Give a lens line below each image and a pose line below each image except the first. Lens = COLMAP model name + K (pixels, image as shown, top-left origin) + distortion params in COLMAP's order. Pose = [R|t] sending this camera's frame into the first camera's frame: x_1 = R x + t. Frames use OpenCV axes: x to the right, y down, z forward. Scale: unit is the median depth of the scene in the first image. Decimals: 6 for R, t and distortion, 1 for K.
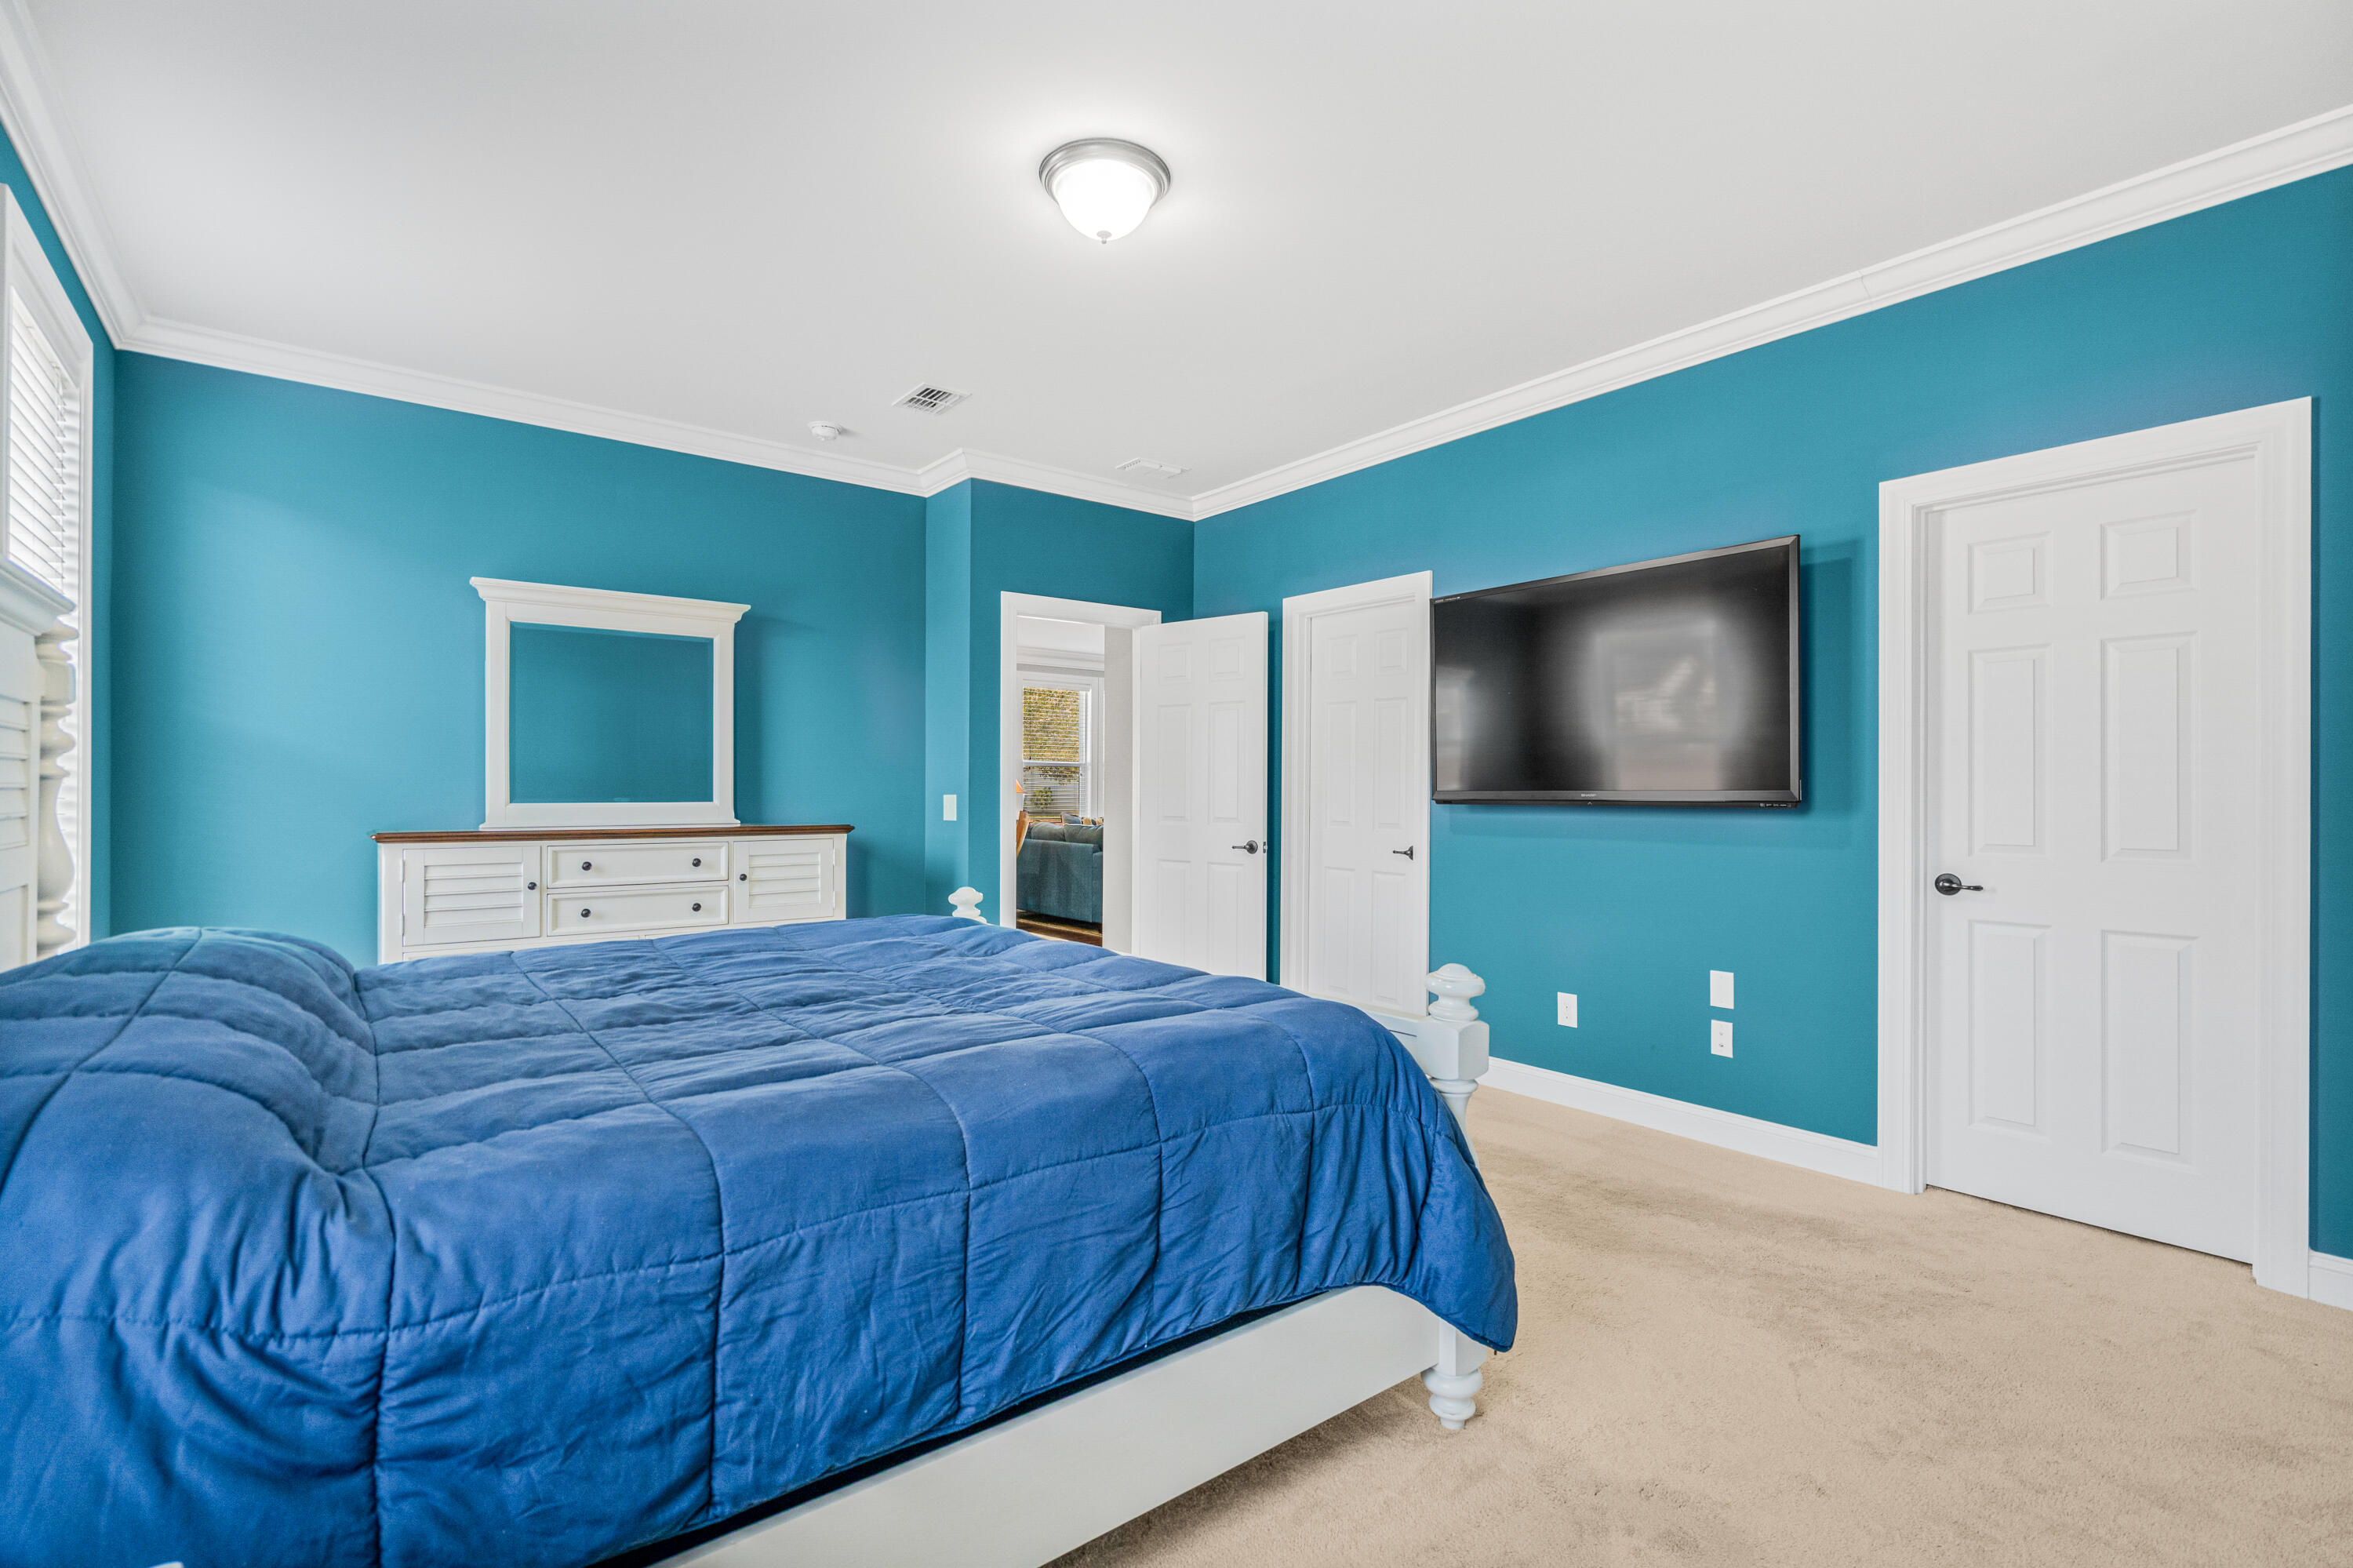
lens RADIAL K [[1077.0, 0, 1163.8], [0, 1077.0, 789.2], [0, 0, 1]] dist [-0.005630, 0.000209]
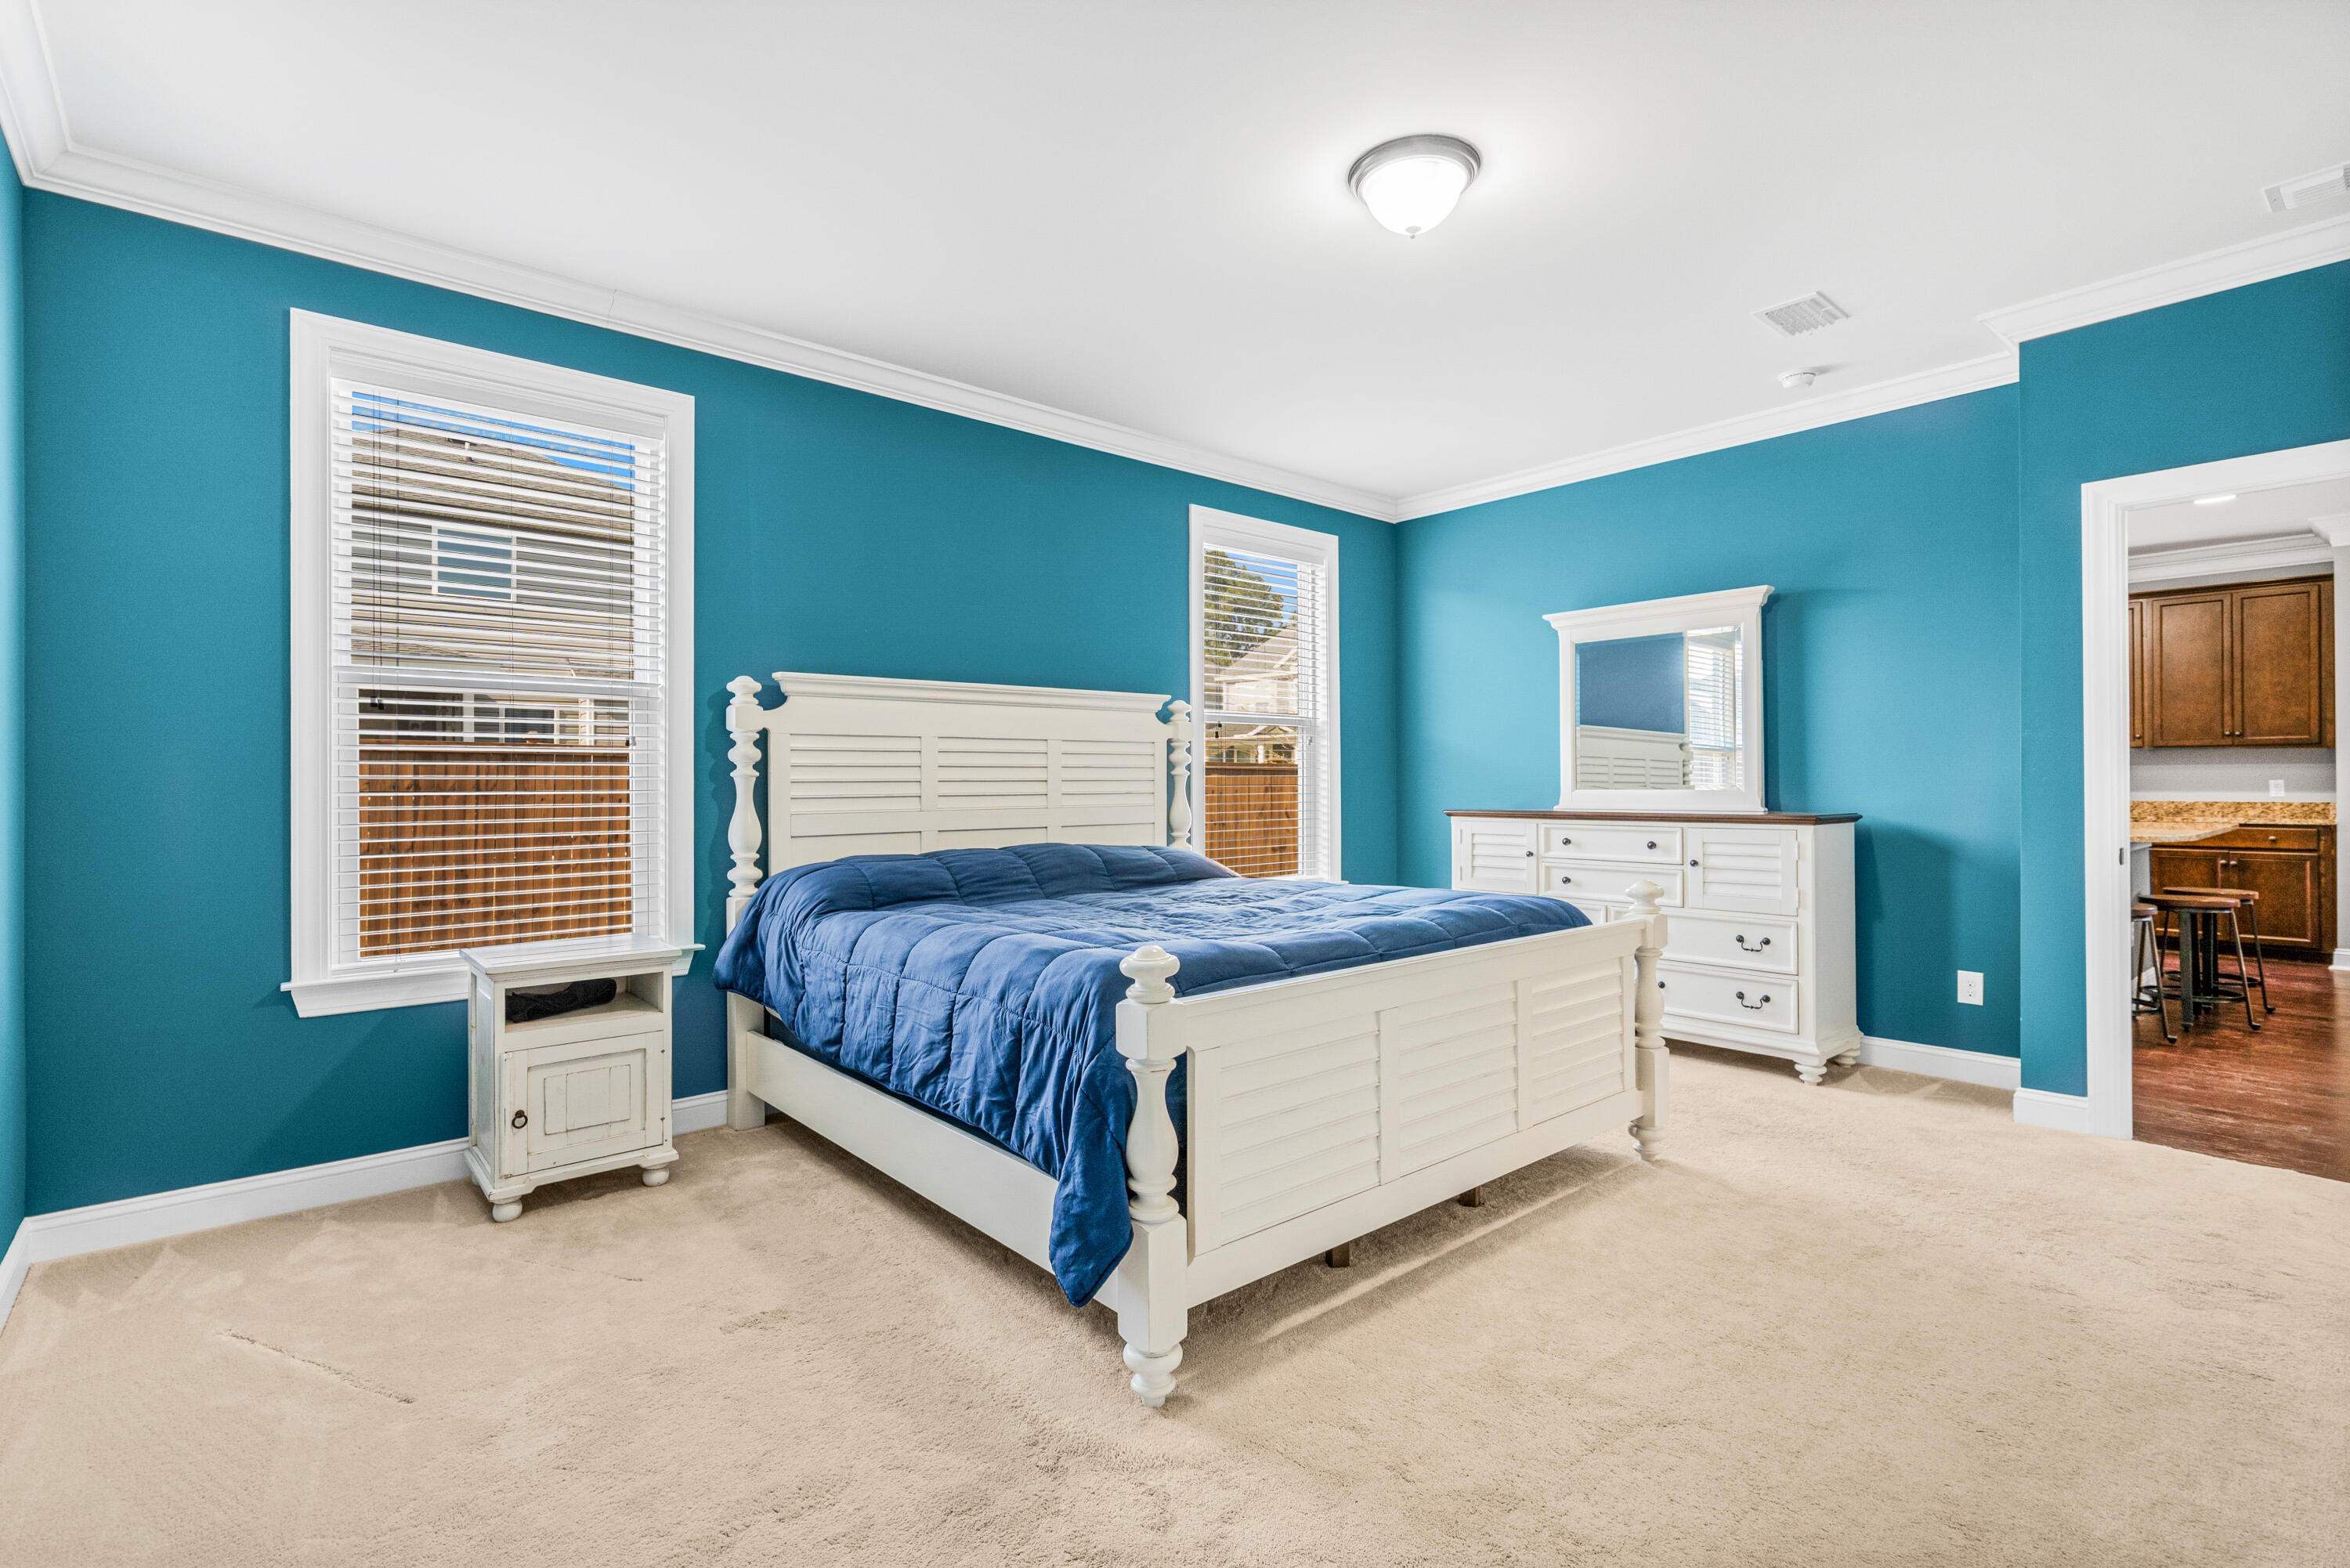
lens RADIAL K [[1075.5, 0, 1157.6], [0, 1075.5, 782.3], [0, 0, 1]] dist [-0.005630, 0.000209]
pose [[0.043102, -0.003657, -0.999064, 0.625296], [0.006407, 0.999974, -0.003384, 0.006033], [0.999050, -0.006255, 0.043124, 0.471917]]
